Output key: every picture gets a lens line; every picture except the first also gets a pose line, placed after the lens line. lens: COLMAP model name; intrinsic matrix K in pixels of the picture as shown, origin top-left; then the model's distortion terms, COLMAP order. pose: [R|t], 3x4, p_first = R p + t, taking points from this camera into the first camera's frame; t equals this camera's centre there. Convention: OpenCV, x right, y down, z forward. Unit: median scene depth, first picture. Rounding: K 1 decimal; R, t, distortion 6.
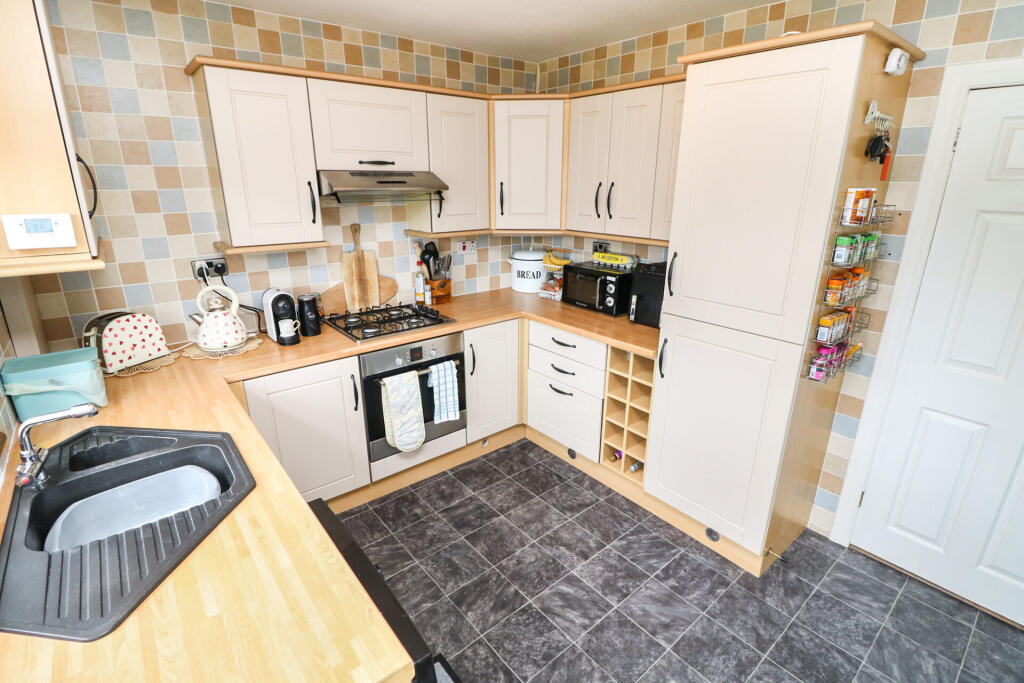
lens RADIAL K [[496.0, 0, 512.0], [0, 496.0, 341.5], [0, 0, 1]] dist [-0.012558, -0.000407]
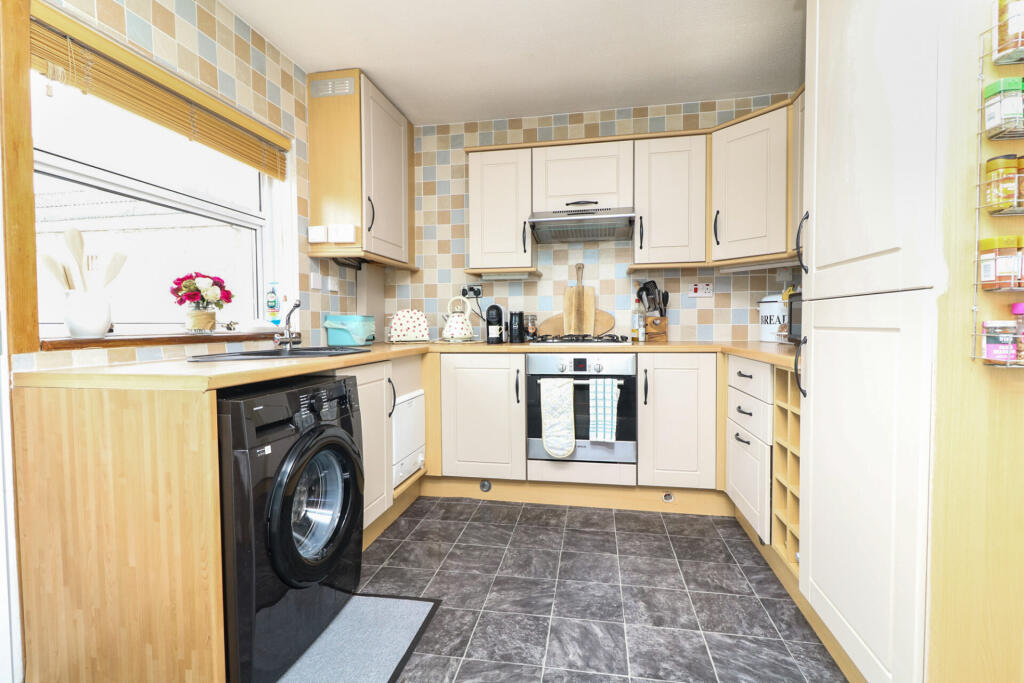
lens RADIAL K [[485.1, 0, 500.4], [0, 485.1, 339.1], [0, 0, 1]] dist [0.017192, -0.022397]
pose [[0.628166, 0.018891, -0.777850, 0.535435], [-0.239729, 0.955771, -0.170386, 0.202092], [0.740228, 0.293504, 0.604912, 0.252816]]
